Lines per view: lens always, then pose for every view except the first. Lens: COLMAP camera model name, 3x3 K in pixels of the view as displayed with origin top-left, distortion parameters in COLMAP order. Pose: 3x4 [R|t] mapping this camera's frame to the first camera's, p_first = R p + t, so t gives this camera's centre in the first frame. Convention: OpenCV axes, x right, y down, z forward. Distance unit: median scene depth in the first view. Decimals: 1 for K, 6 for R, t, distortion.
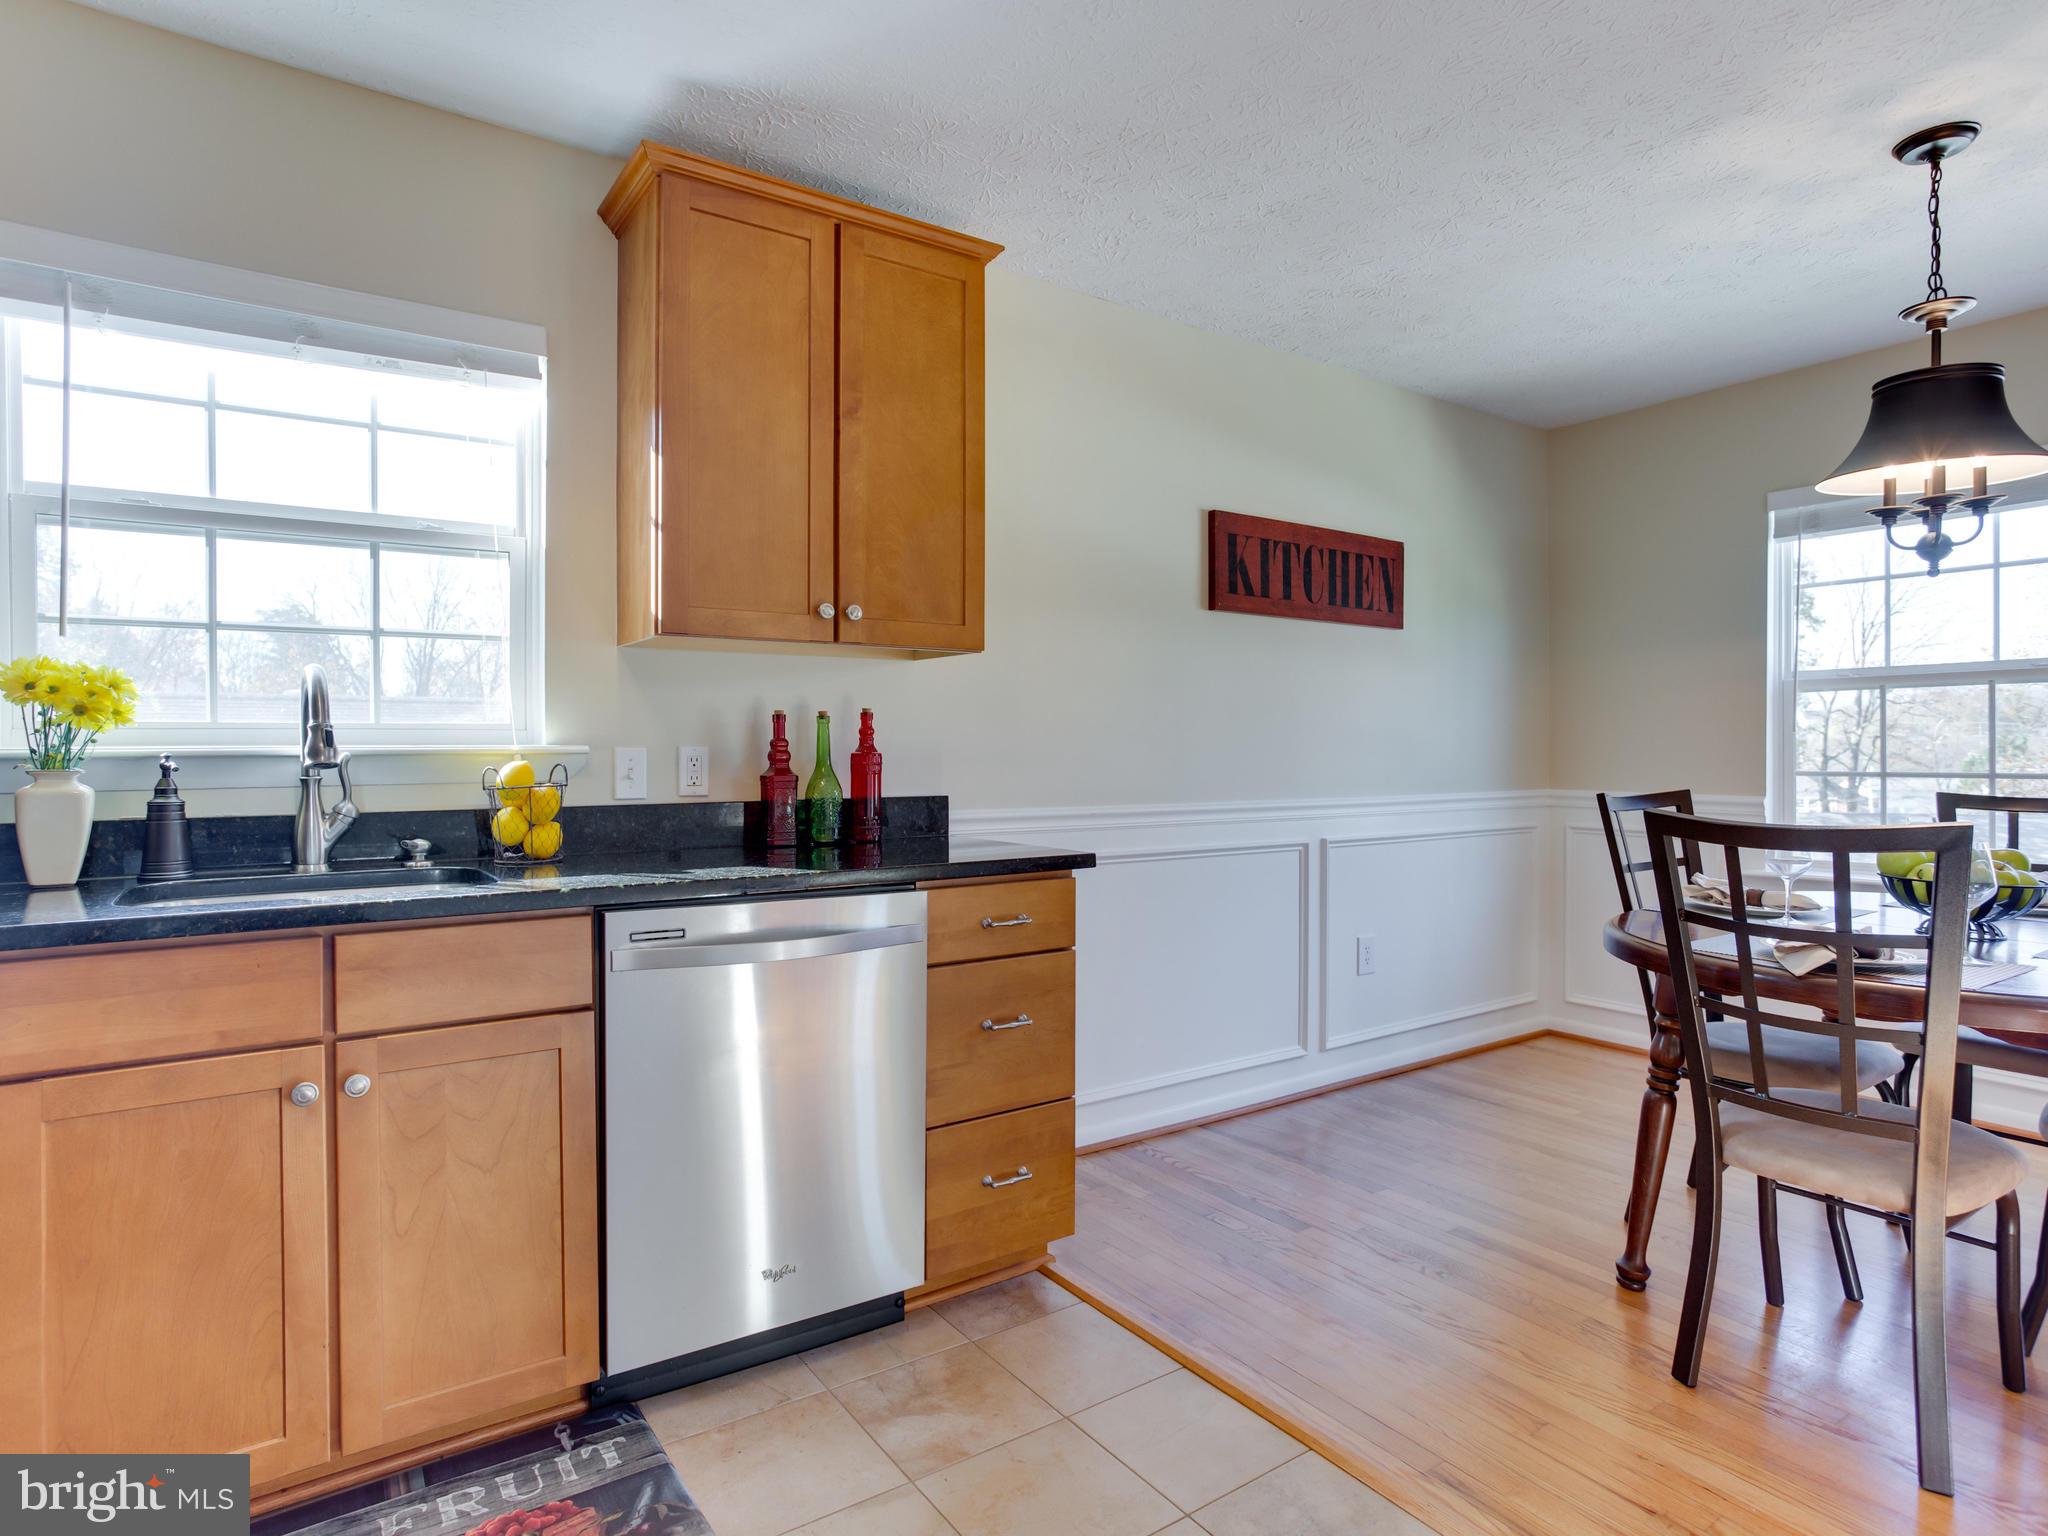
lens RADIAL K [[1134.6, 0, 1022.8], [0, 1134.6, 757.5], [0, 0, 1]] dist [-0.015438, 0.000410]
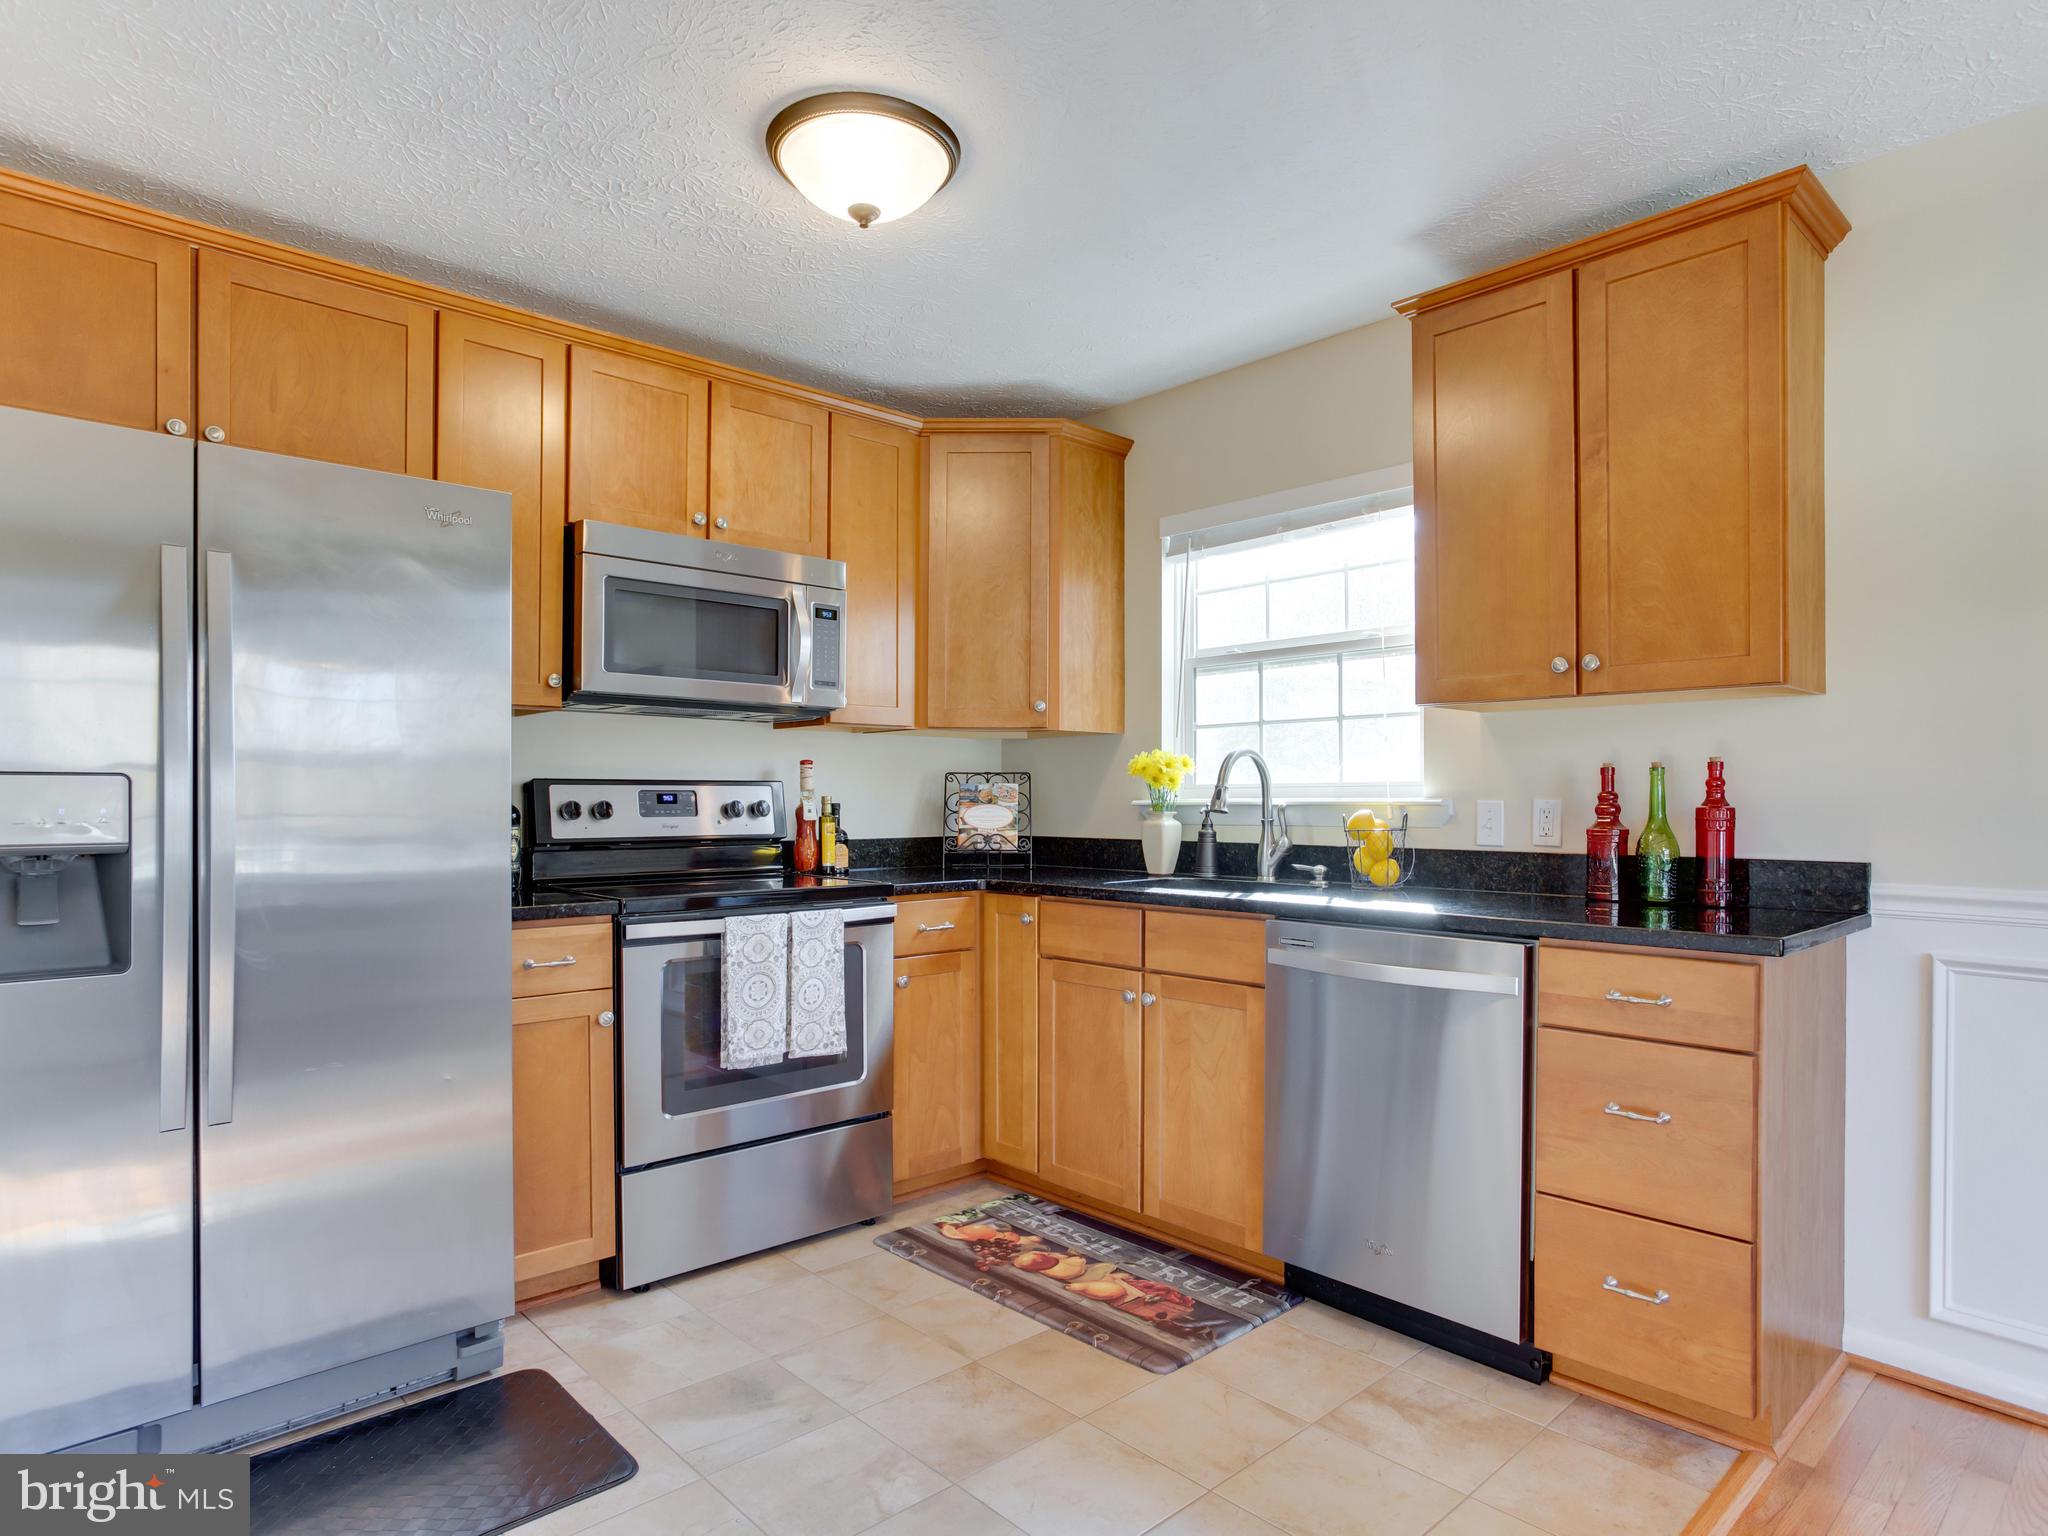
lens RADIAL K [[1139.3, 0, 1022.5], [0, 1139.3, 797.1], [0, 0, 1]] dist [-0.050648, 0.037130]
pose [[0.149992, 0.001102, -0.988687, 0.810749], [-0.007467, 0.999972, -0.000019, -0.009776], [0.988659, 0.007385, 0.149996, 0.415663]]
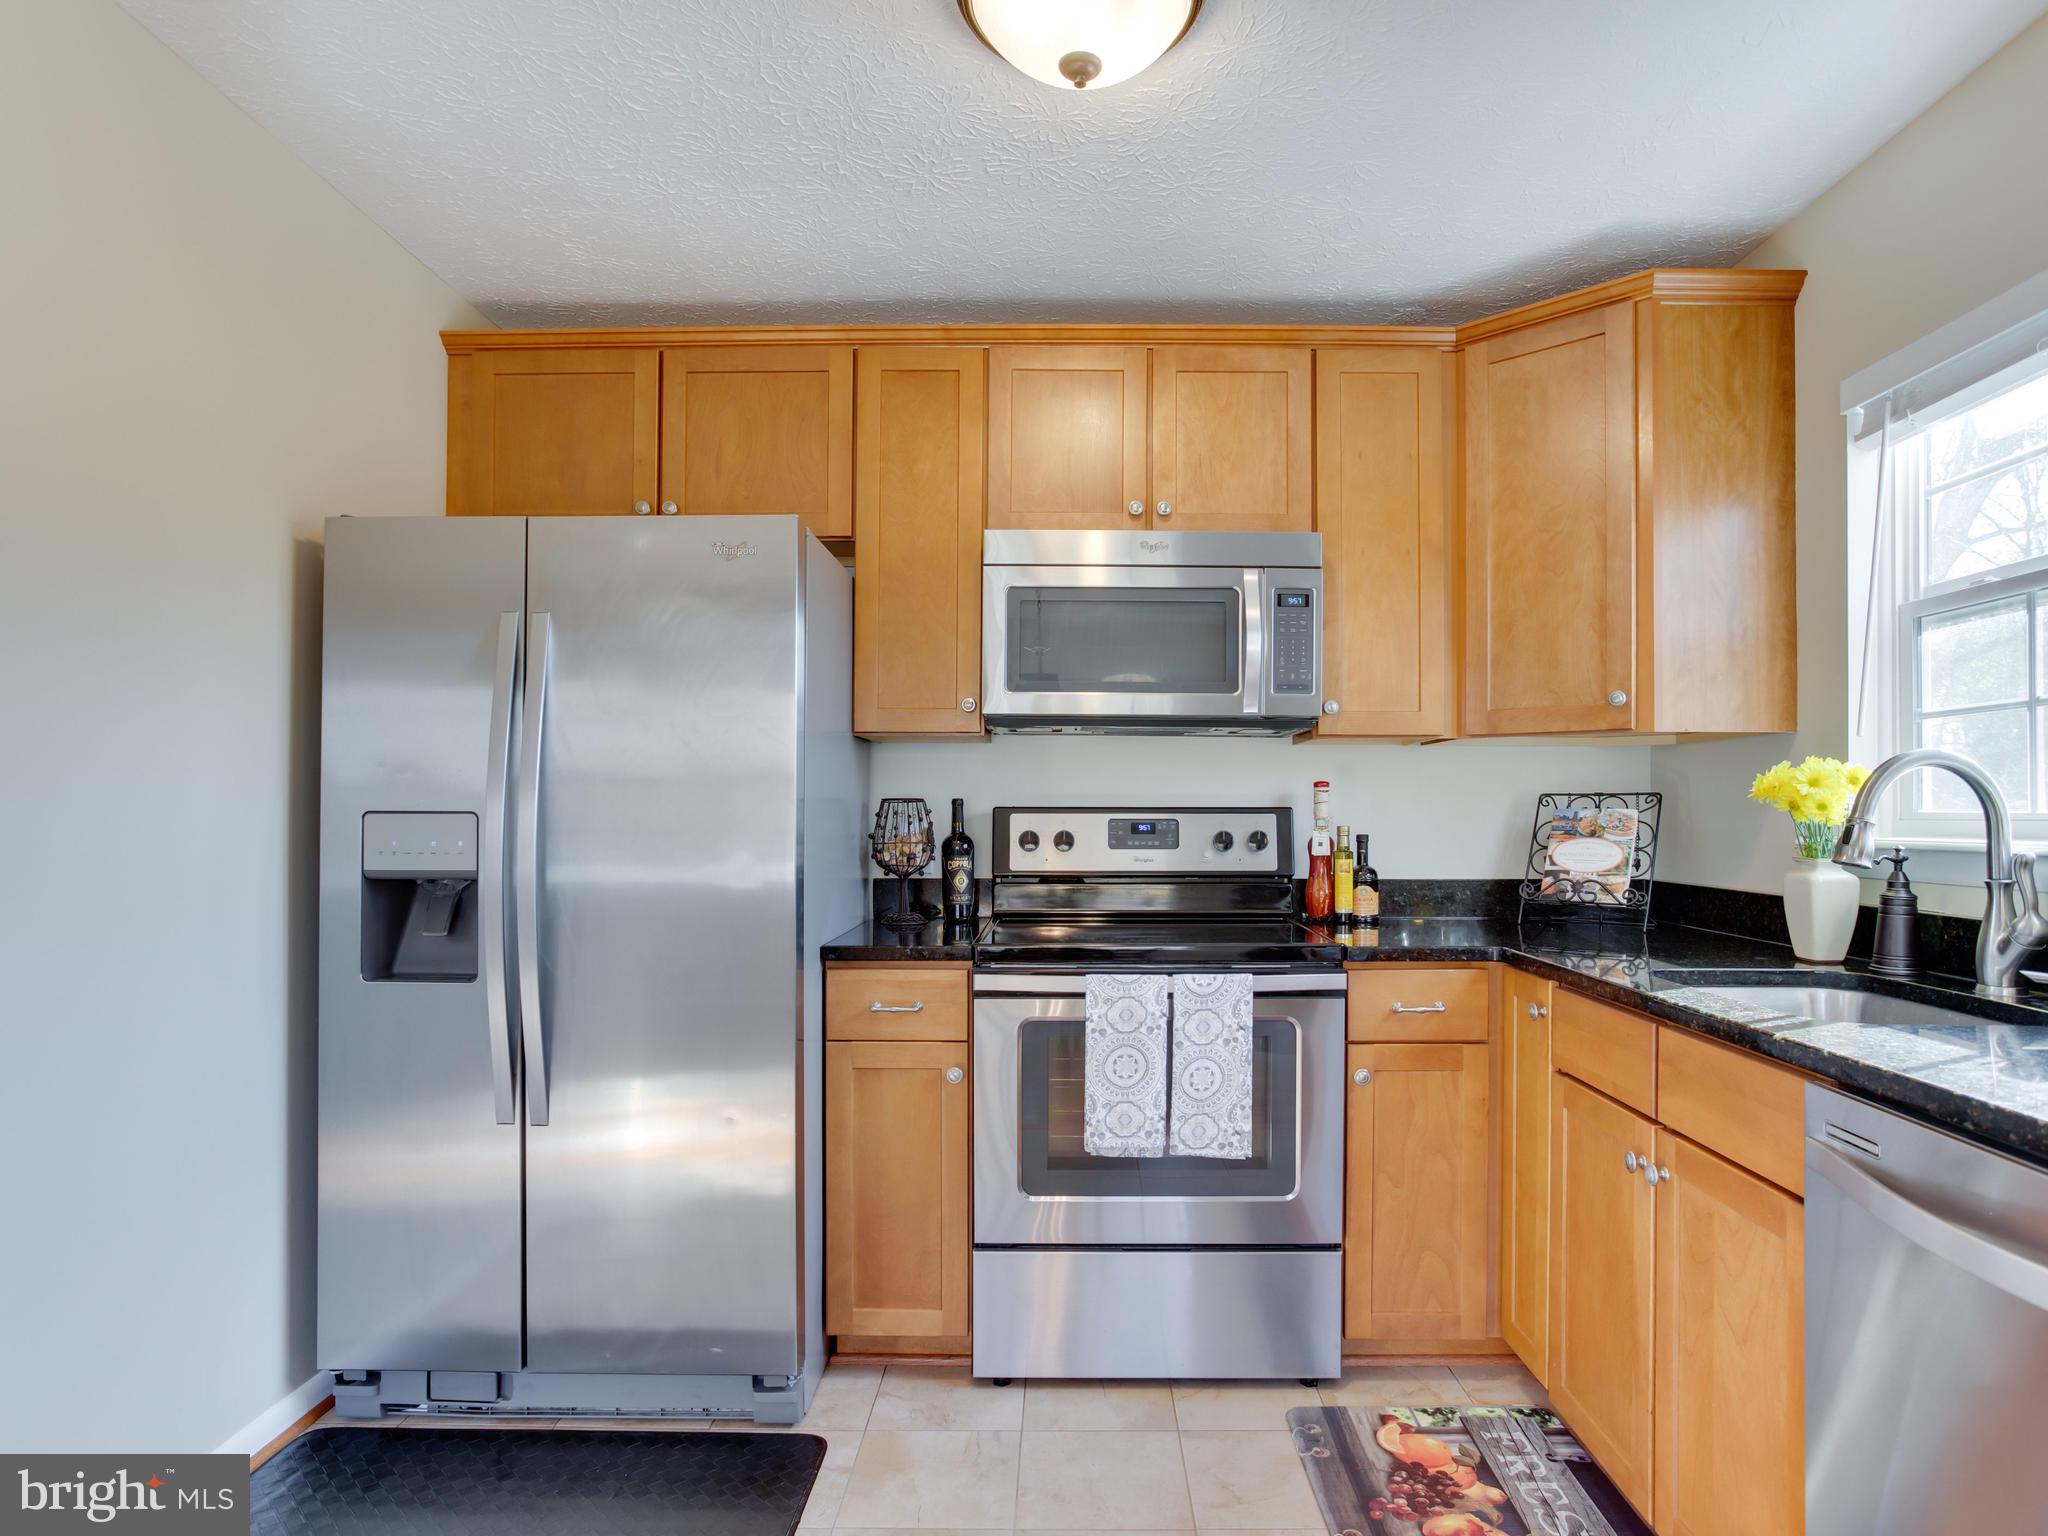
lens RADIAL K [[1128.1, 0, 1102.3], [0, 1128.1, 797.3], [0, 0, 1]] dist [-0.054244, 0.049244]
pose [[-0.548801, -0.007422, -0.835920, 0.405128], [-0.007496, 0.999964, -0.003957, -0.034274], [0.835919, 0.004095, -0.548837, 0.852769]]
